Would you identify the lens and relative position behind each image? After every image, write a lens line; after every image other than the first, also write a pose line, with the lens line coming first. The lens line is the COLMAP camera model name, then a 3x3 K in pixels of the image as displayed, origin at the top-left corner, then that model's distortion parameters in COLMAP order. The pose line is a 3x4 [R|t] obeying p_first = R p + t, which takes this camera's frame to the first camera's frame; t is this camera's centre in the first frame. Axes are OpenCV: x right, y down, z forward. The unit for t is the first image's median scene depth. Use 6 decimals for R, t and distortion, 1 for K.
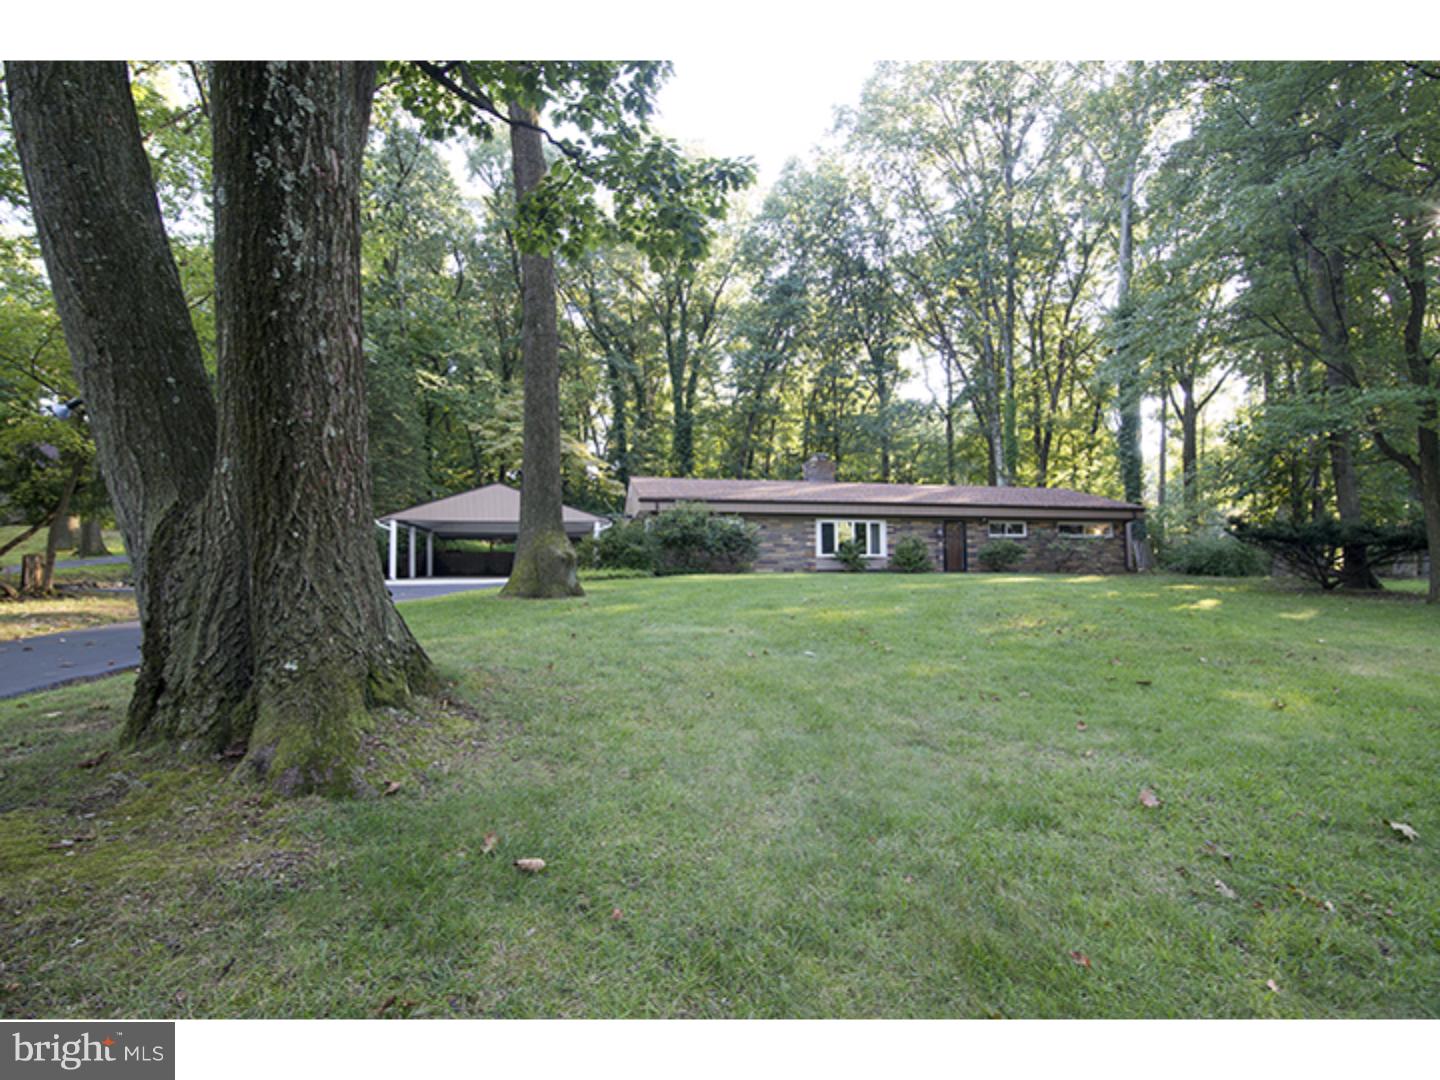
lens RADIAL K [[663.5, 0, 724.9], [0, 663.5, 533.9], [0, 0, 1]] dist [-0.015435, 0.000955]
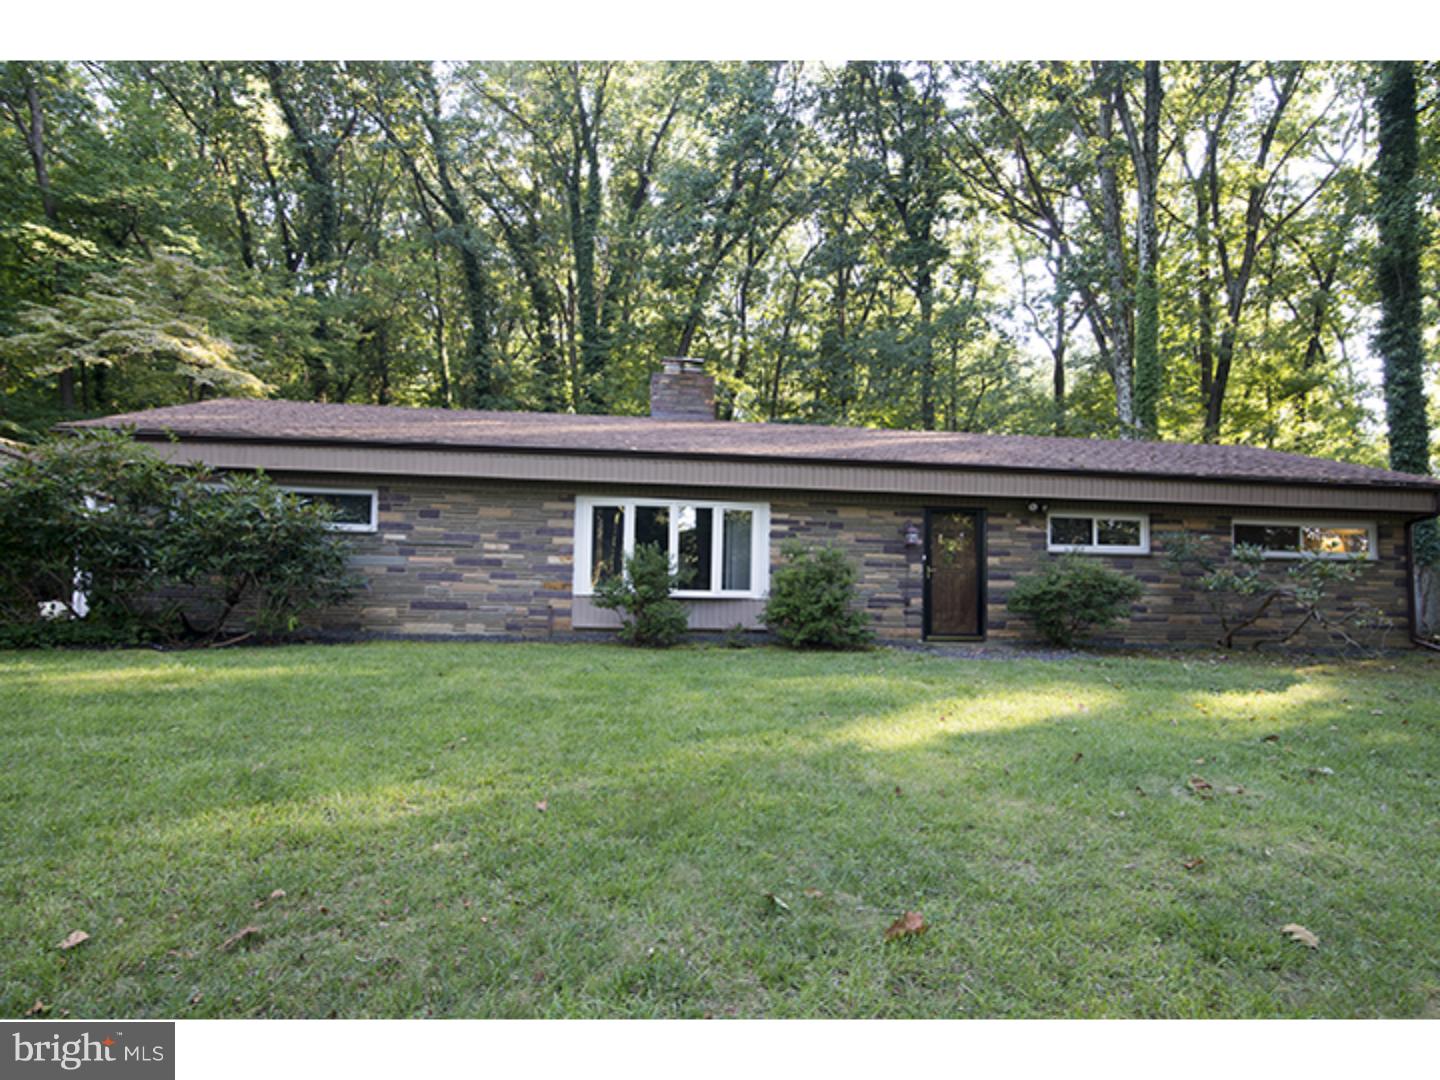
lens RADIAL K [[908.9, 0, 715.6], [0, 908.9, 545.4], [0, 0, 1]] dist [-0.000614, -0.001072]
pose [[0.998212, 0.019843, -0.056385, 0.228723], [-0.019452, 0.999783, 0.007469, 0.000679], [0.056521, -0.006359, 0.998381, 0.443637]]
